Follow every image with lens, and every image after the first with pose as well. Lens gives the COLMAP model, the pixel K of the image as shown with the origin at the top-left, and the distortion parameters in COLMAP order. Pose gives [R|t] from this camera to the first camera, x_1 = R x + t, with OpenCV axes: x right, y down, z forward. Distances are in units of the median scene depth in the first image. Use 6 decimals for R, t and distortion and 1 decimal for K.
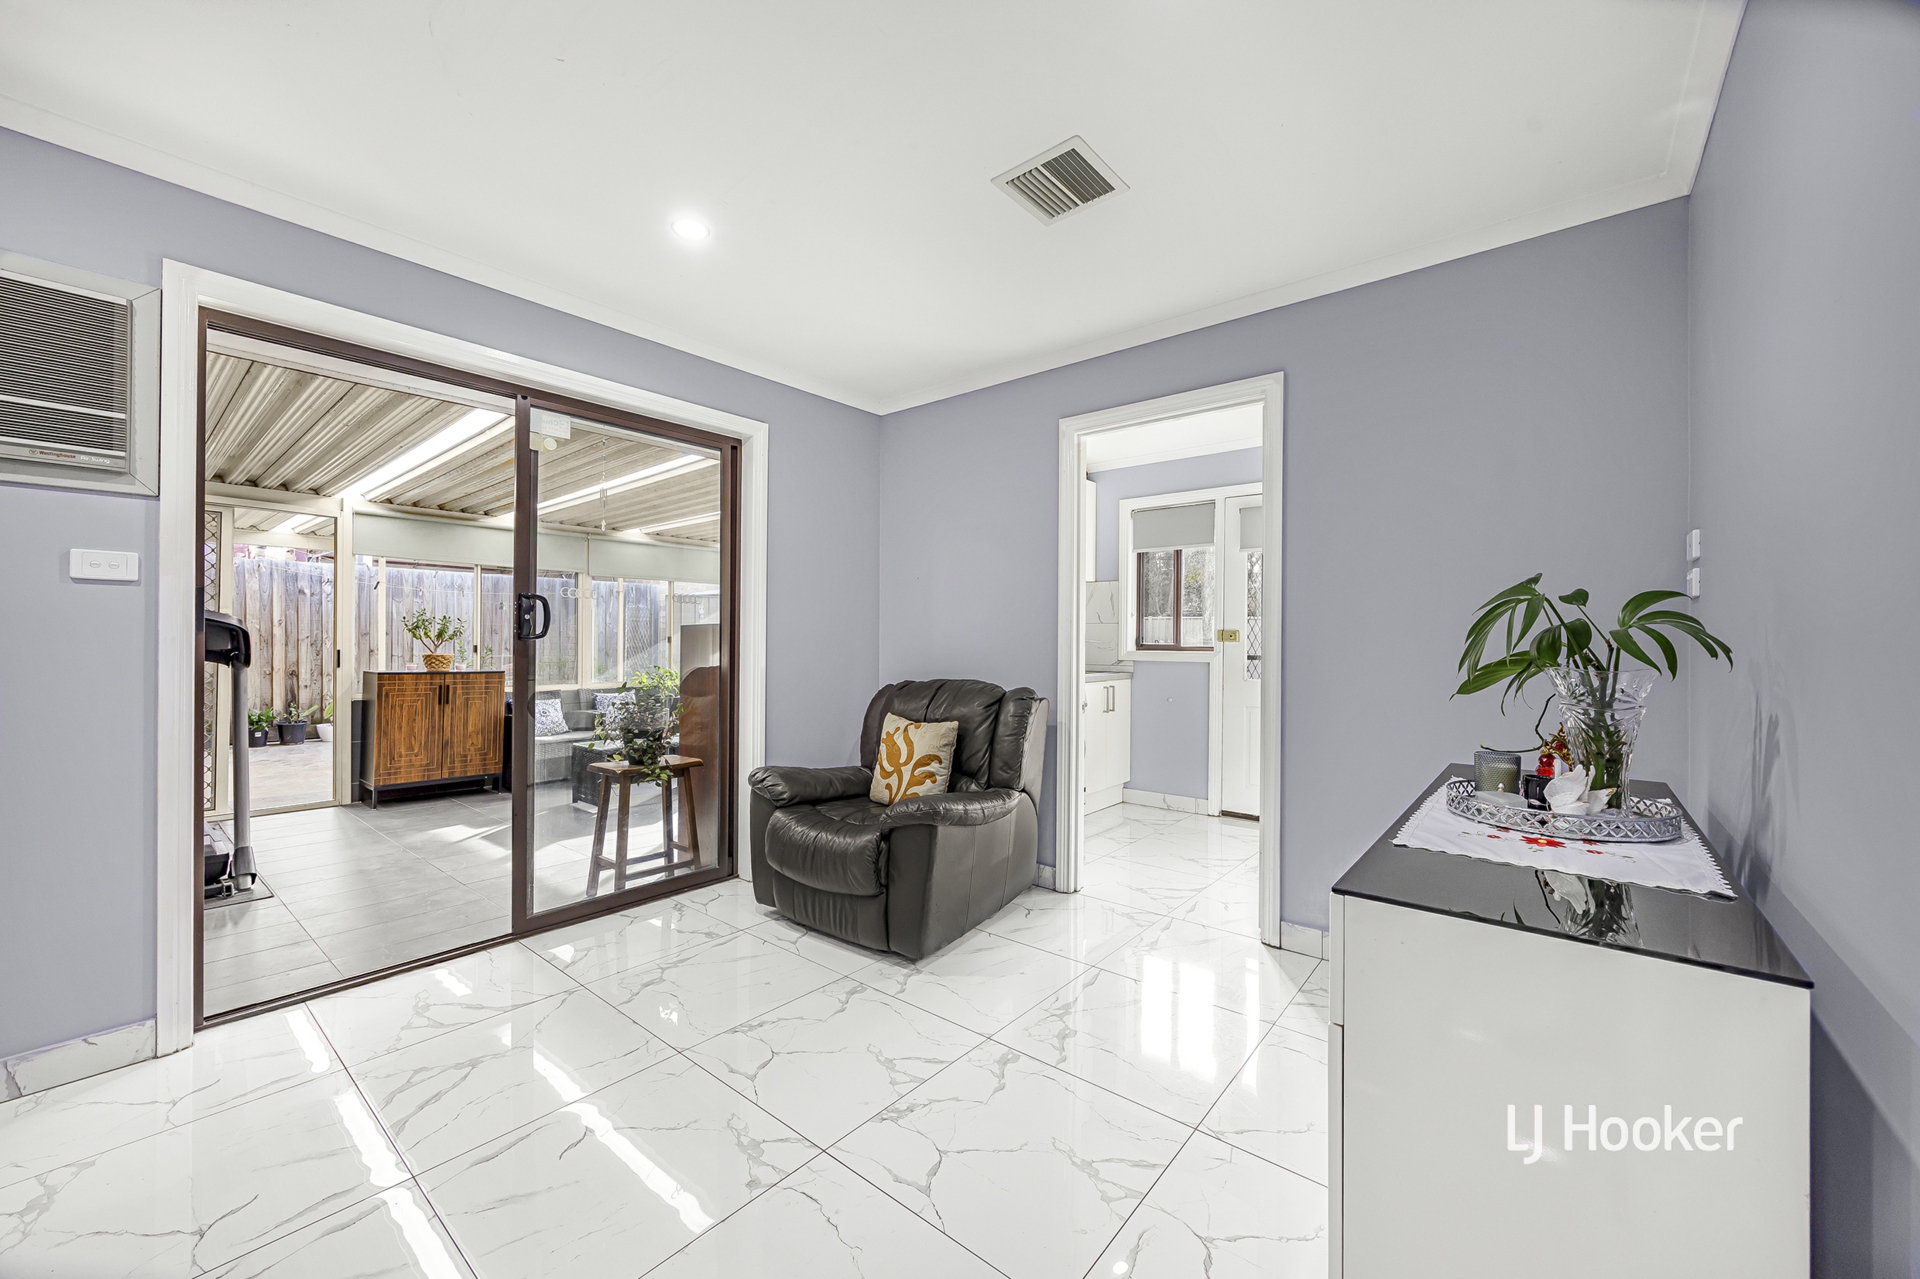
lens RADIAL K [[732.1, 0, 958.9], [0, 732.1, 635.6], [0, 0, 1]] dist [-0.000798, -0.000269]
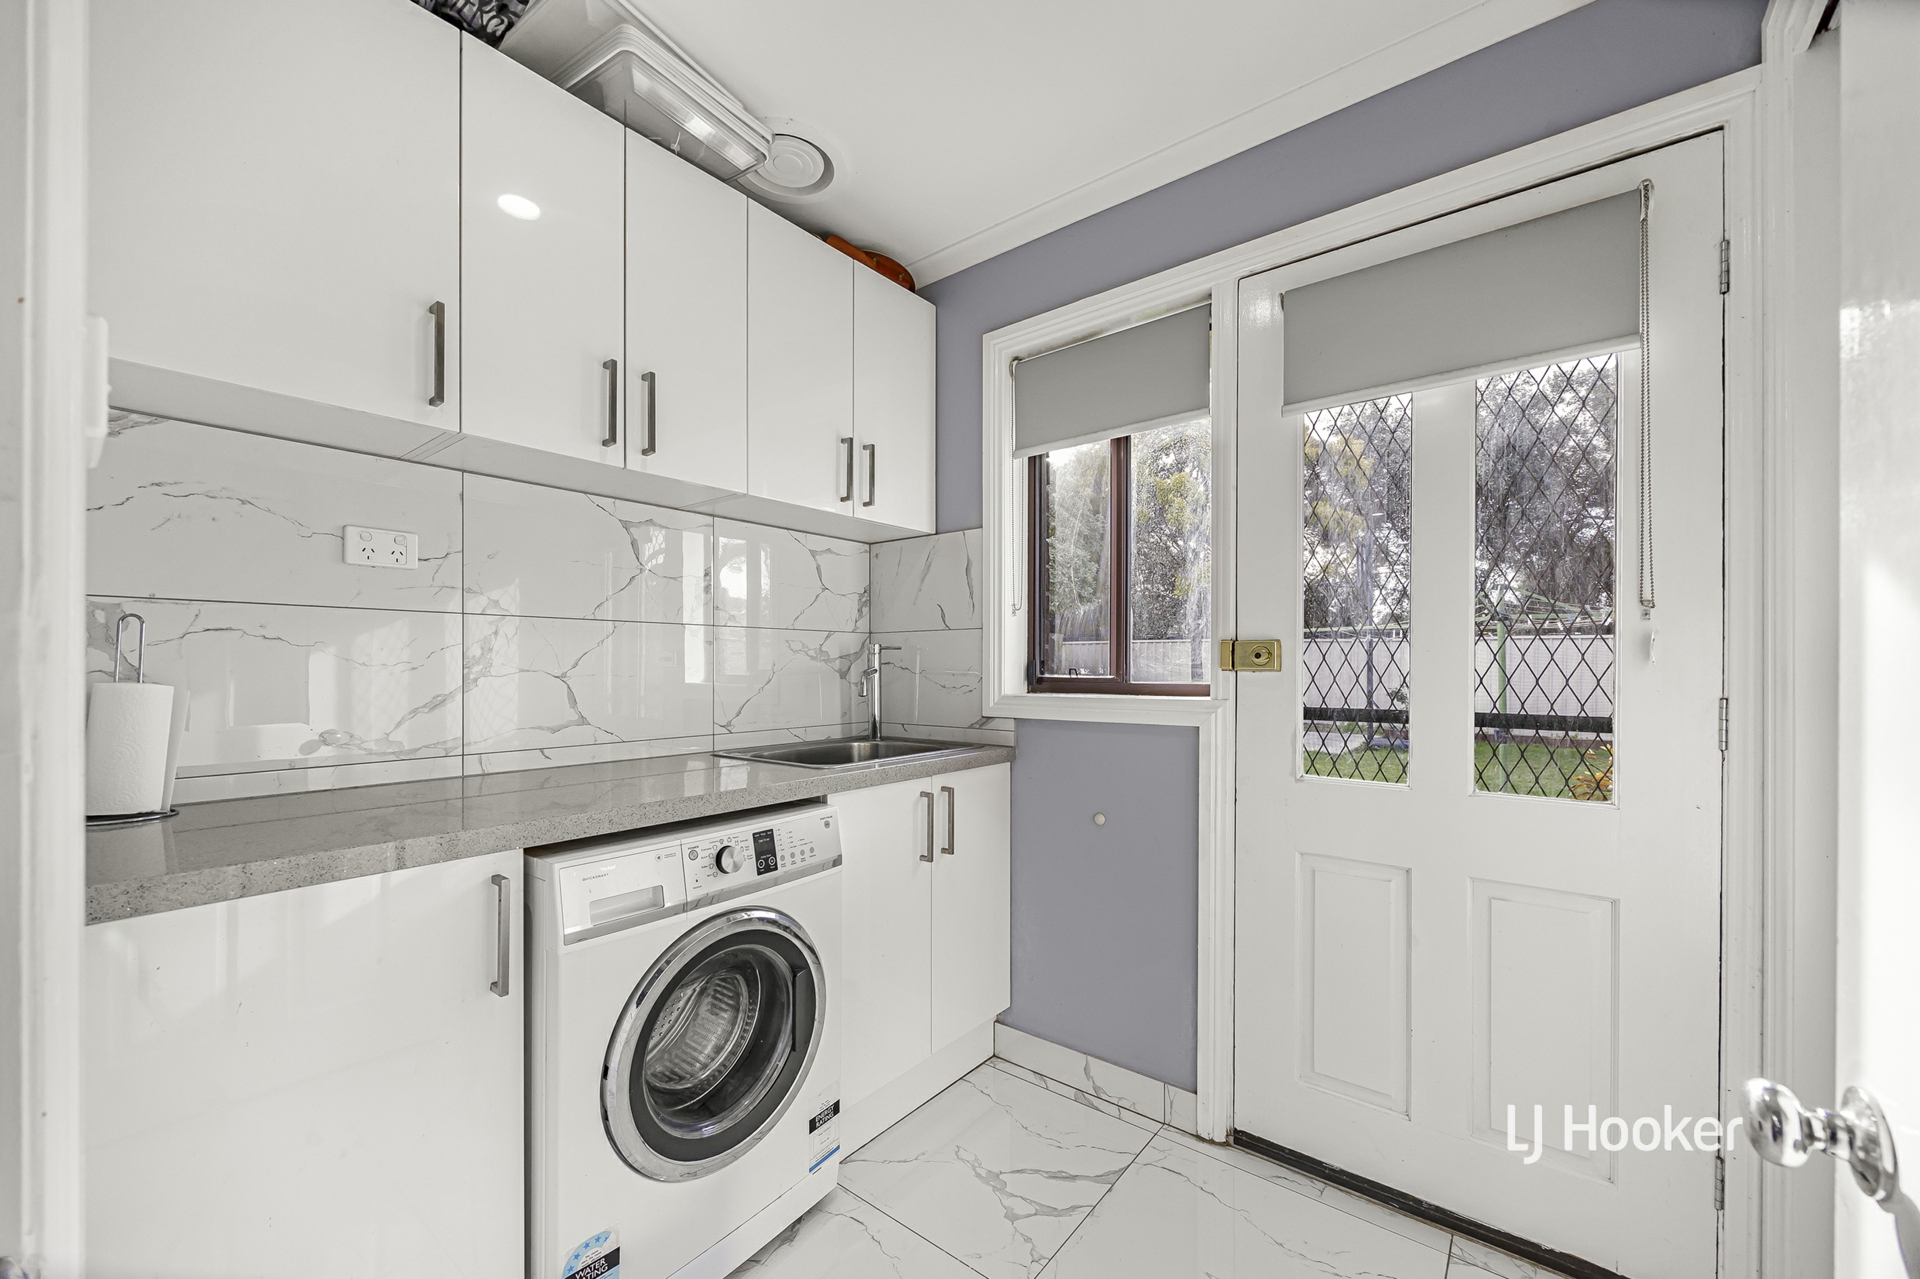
lens RADIAL K [[738.8, 0, 957.4], [0, 738.8, 663.2], [0, 0, 1]] dist [-0.002095, -0.000237]
pose [[0.999873, -0.006533, 0.014529, 0.197441], [0.006517, 0.999978, 0.001149, 0.002691], [-0.014536, -0.001054, 0.999894, 0.576544]]
